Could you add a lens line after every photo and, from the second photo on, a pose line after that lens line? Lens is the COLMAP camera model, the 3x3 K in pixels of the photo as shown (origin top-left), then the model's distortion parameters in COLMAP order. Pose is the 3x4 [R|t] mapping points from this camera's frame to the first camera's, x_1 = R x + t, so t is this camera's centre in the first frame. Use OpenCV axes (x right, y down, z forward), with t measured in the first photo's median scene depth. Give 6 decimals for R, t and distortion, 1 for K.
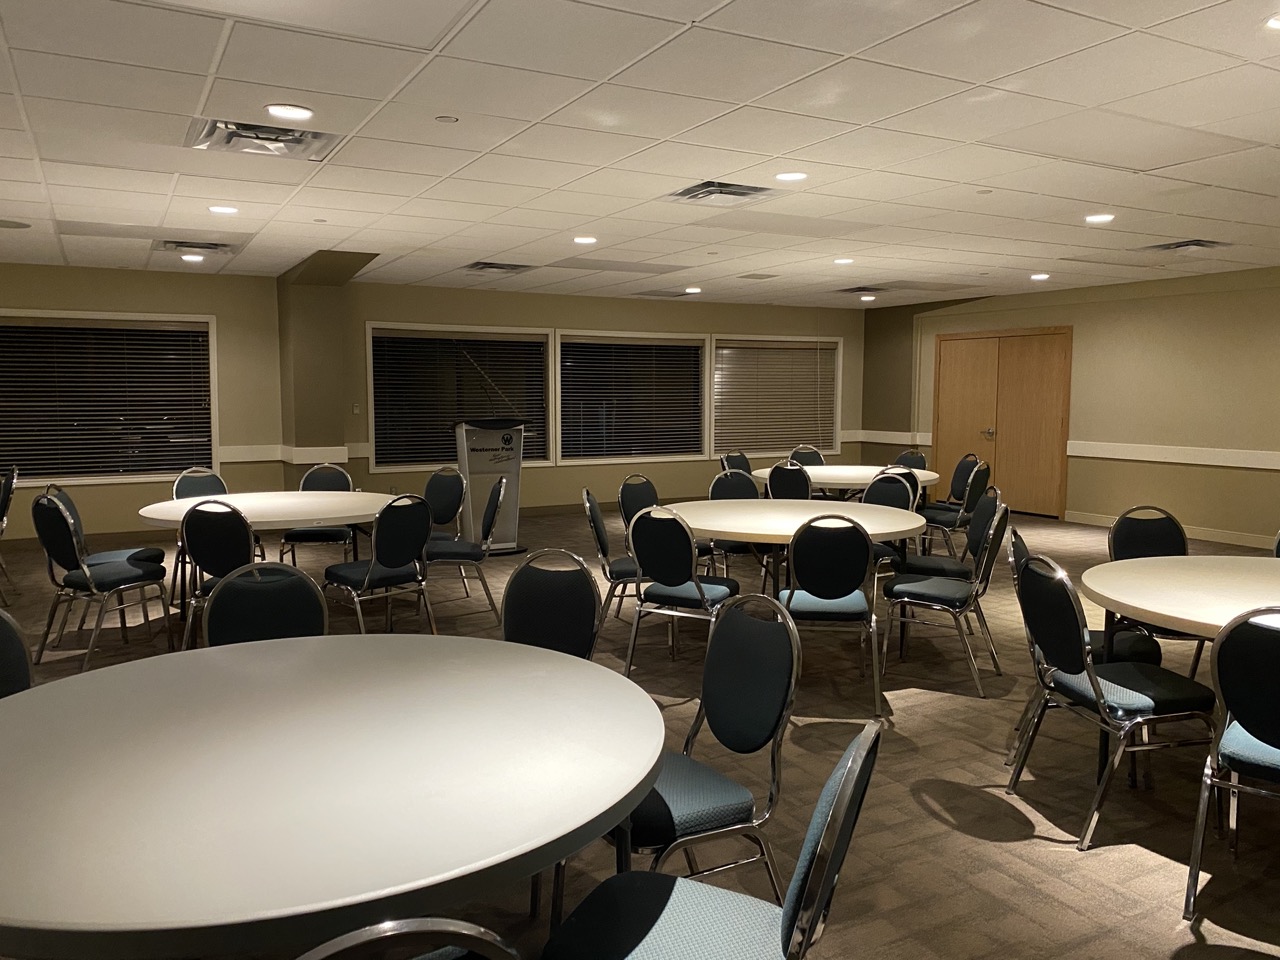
lens RADIAL K [[988.4, 0, 640.0], [0, 988.4, 480.0], [0, 0, 1]] dist [0.111193, -0.154636]
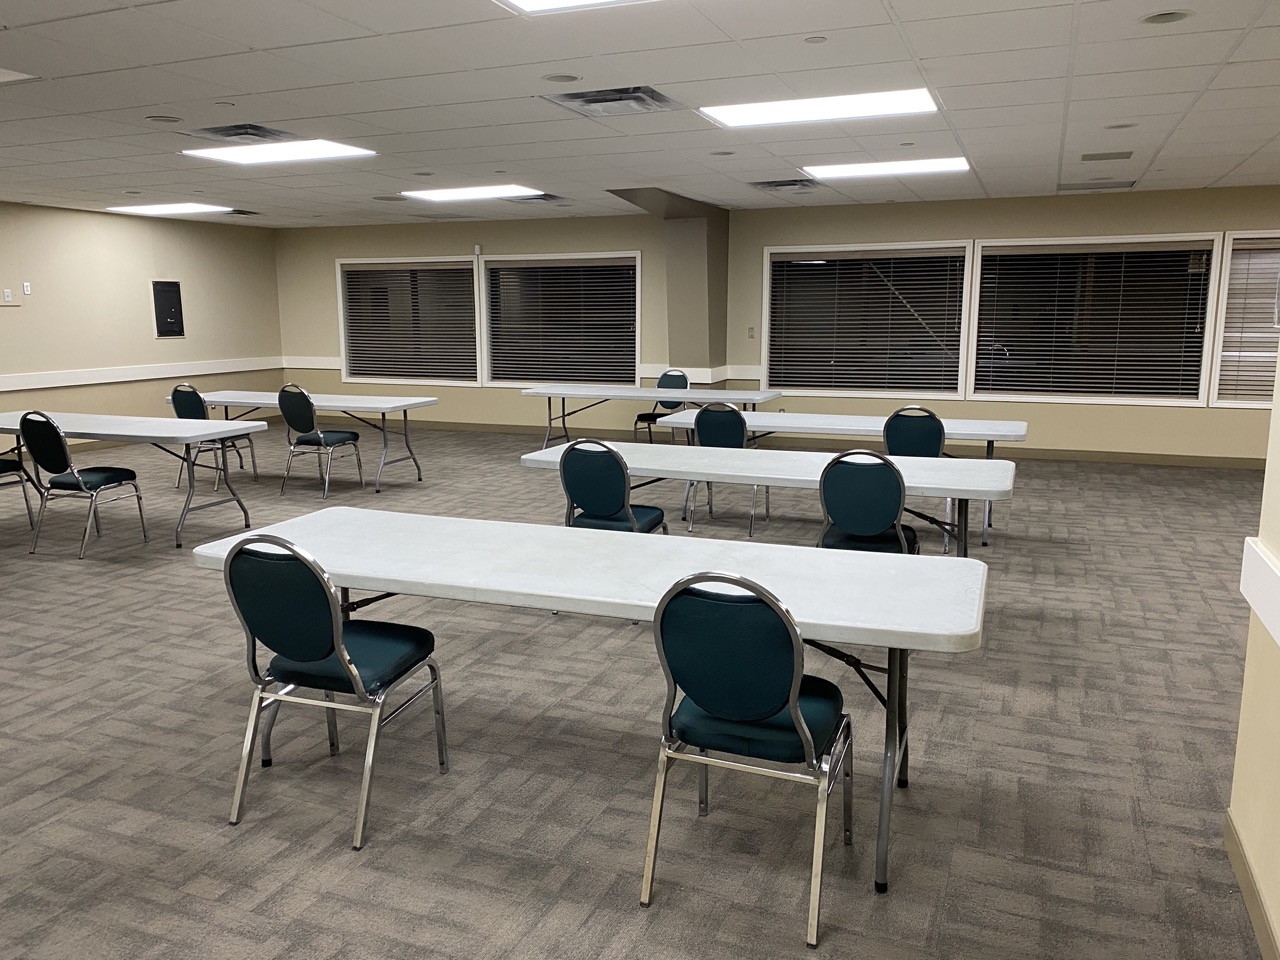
lens RADIAL K [[988.4, 0, 640.0], [0, 988.4, 480.0], [0, 0, 1]] dist [0.111193, -0.154636]
pose [[0.616447, 0.128975, -0.776762, 0.503909], [-0.070004, 0.991564, 0.109085, -0.025362], [0.784279, -0.012869, 0.620275, 0.276338]]
